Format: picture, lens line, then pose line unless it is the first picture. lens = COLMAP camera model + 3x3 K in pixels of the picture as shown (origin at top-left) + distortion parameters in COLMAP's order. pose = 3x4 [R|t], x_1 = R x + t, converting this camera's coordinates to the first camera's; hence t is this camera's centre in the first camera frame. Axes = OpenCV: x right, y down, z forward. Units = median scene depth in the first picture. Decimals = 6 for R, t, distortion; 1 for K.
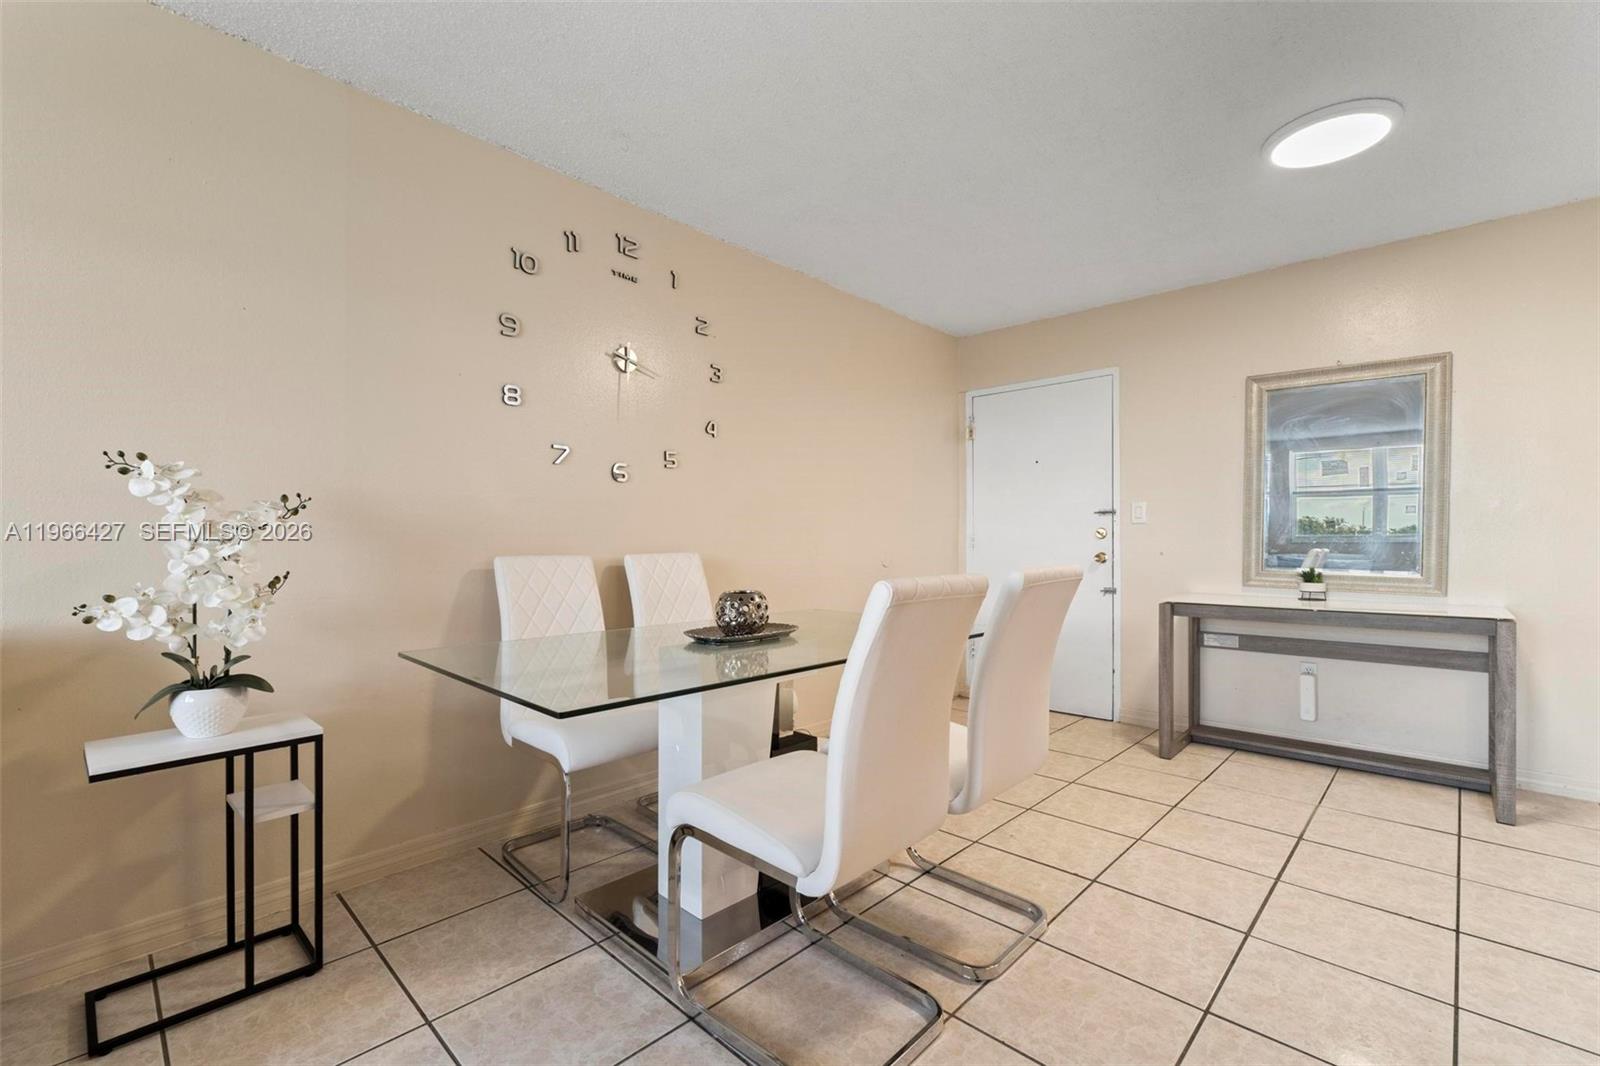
lens RADIAL K [[696.4, 0, 796.5], [0, 696.4, 536.8], [0, 0, 1]] dist [-0.001142, -0.001126]
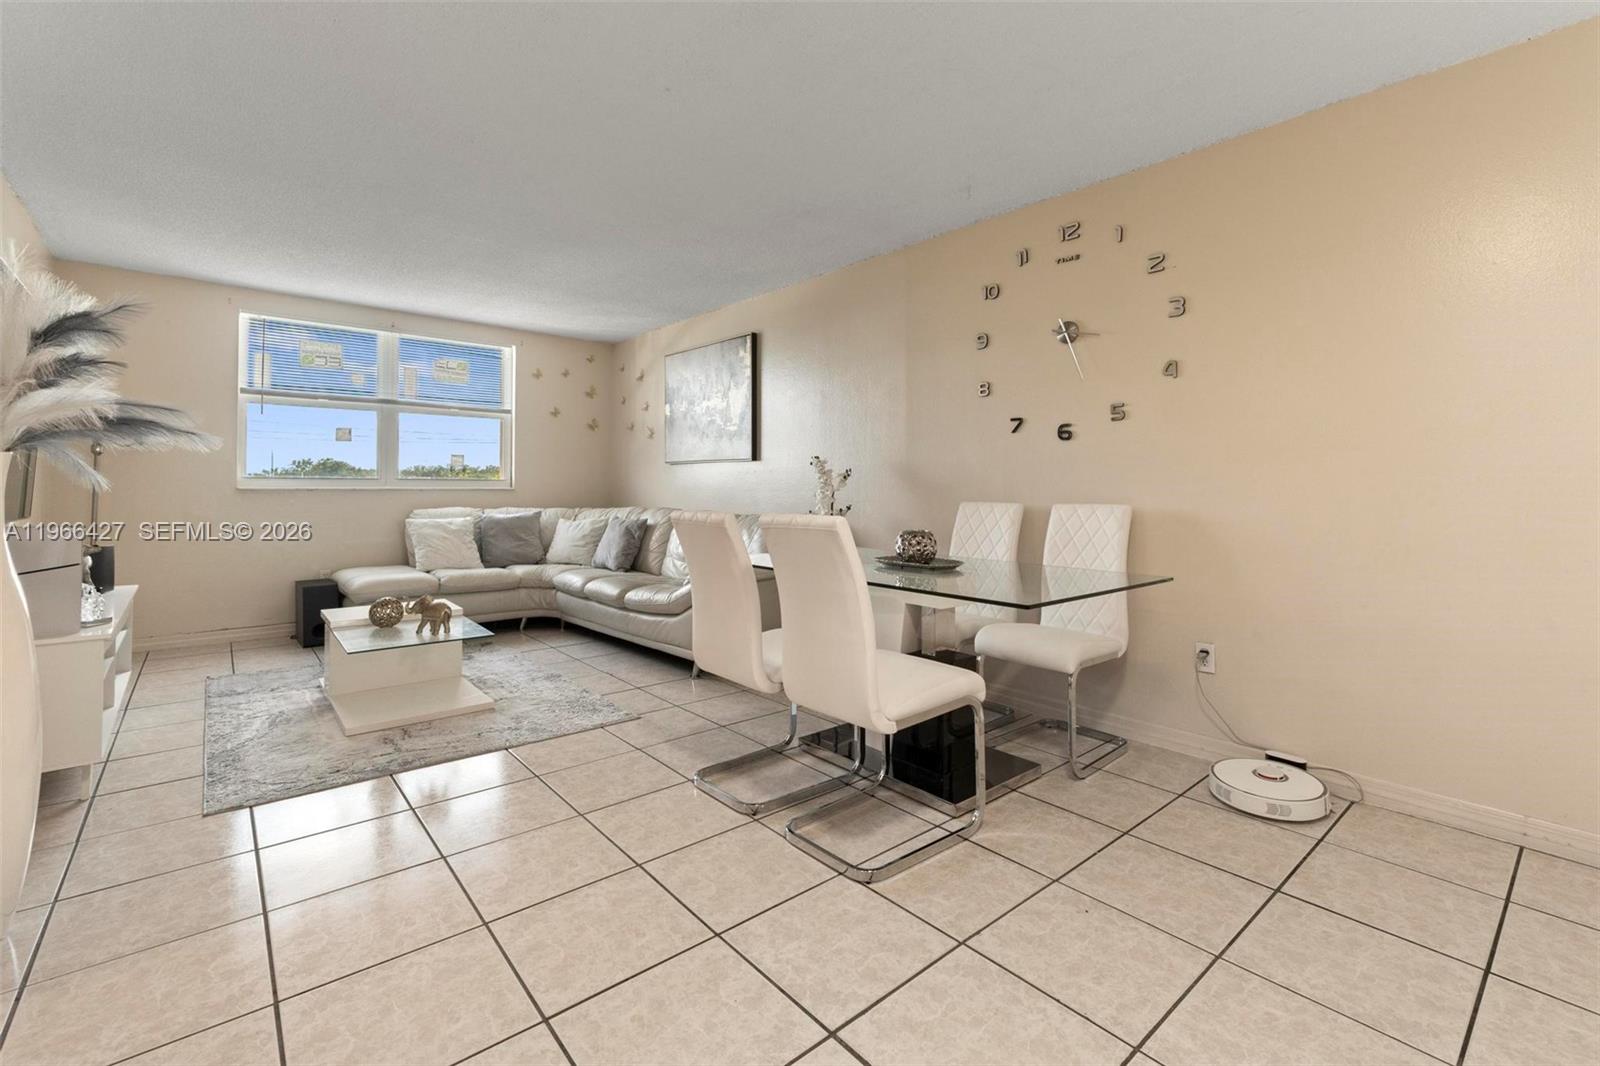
lens RADIAL K [[696.4, 0, 821.2], [0, 696.4, 478.6], [0, 0, 1]] dist [-0.001142, -0.001126]
pose [[-0.086883, -0.013375, -0.996129, 0.816482], [0.000691, 0.999909, -0.013486, -0.001163], [0.996218, -0.001860, -0.086866, 0.620573]]
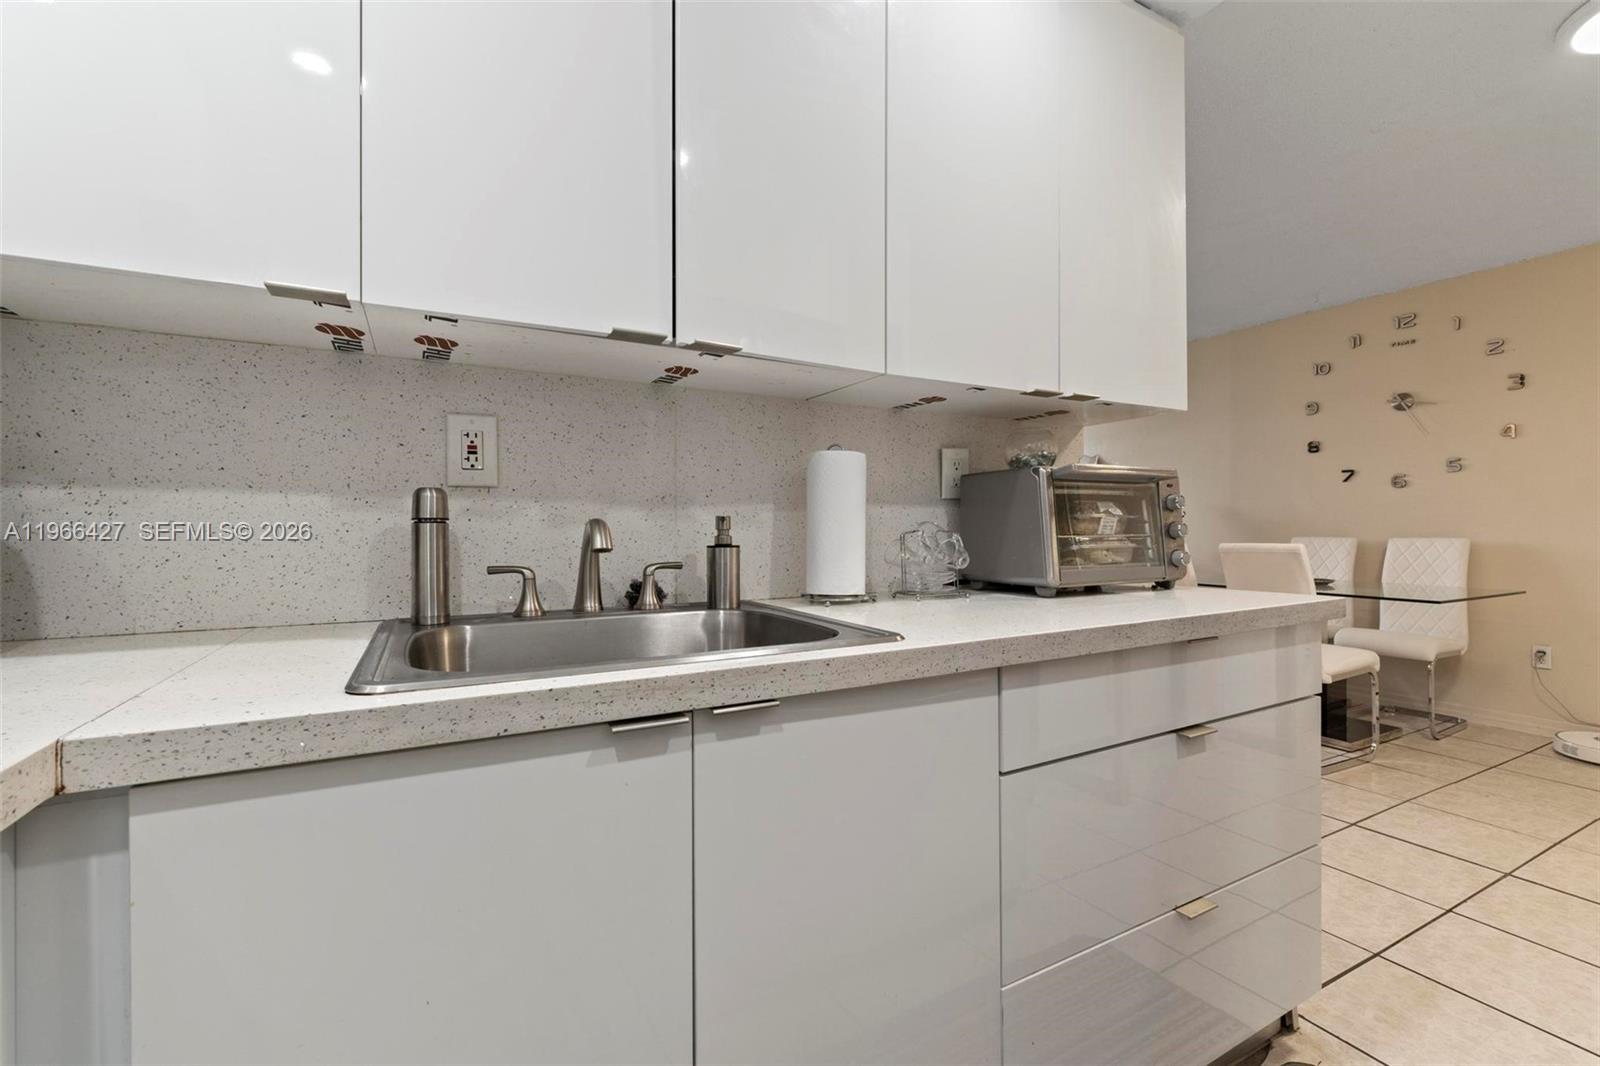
lens RADIAL K [[696.4, 0, 807.2], [0, 696.4, 534.5], [0, 0, 1]] dist [-0.001142, -0.001126]
pose [[-0.306965, 0.010757, -0.951660, 1.326266], [0.009834, 0.999919, 0.008131, -0.005145], [0.951670, -0.006863, -0.307046, 0.242295]]
